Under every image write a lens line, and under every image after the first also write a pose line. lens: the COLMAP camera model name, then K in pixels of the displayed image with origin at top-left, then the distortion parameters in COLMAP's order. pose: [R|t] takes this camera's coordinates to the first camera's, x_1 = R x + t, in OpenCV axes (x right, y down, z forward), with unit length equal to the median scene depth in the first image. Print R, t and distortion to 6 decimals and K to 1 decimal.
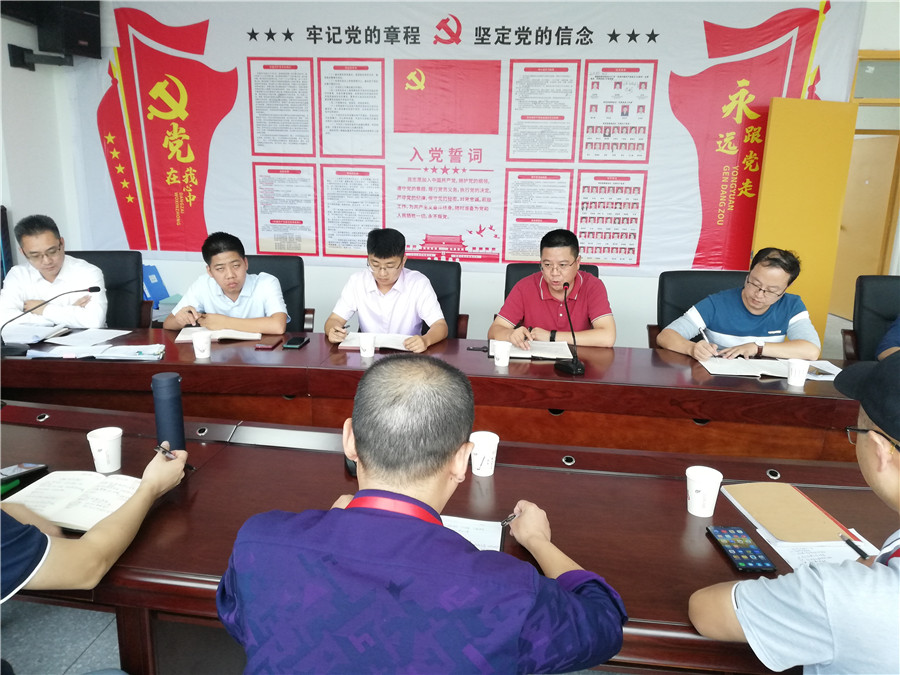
lens RADIAL K [[690.6, 0, 450.0], [0, 690.6, 337.5], [0, 0, 1]] dist [0.029652, -0.004383]
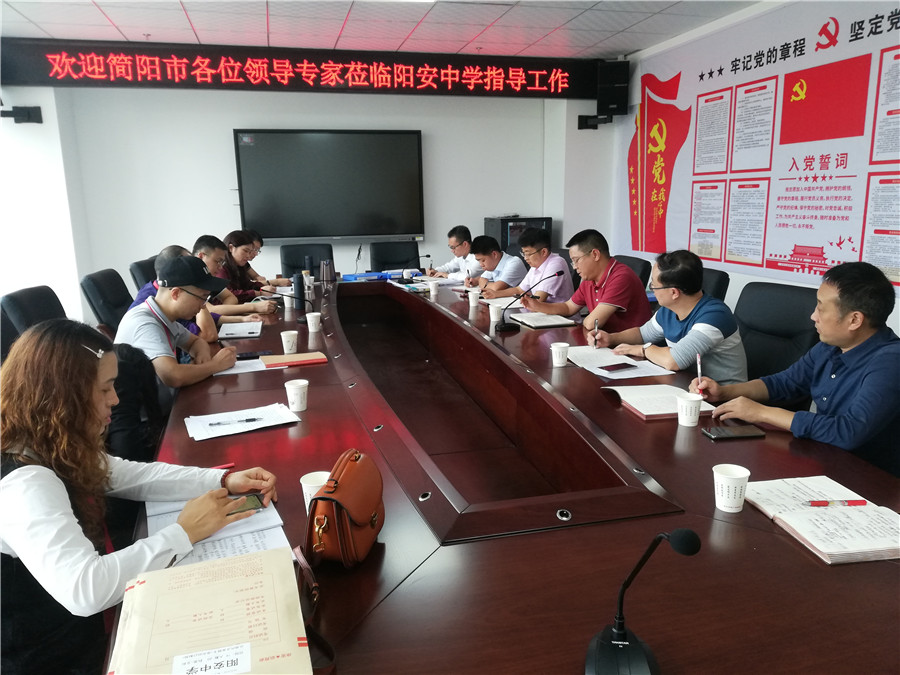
lens RADIAL K [[690.6, 0, 450.0], [0, 690.6, 337.5], [0, 0, 1]] dist [0.029652, -0.004383]
pose [[0.352581, 0.159167, -0.922145, 0.741216], [-0.200258, 0.975433, 0.091797, -0.014290], [0.914102, 0.152301, 0.375794, 0.208629]]
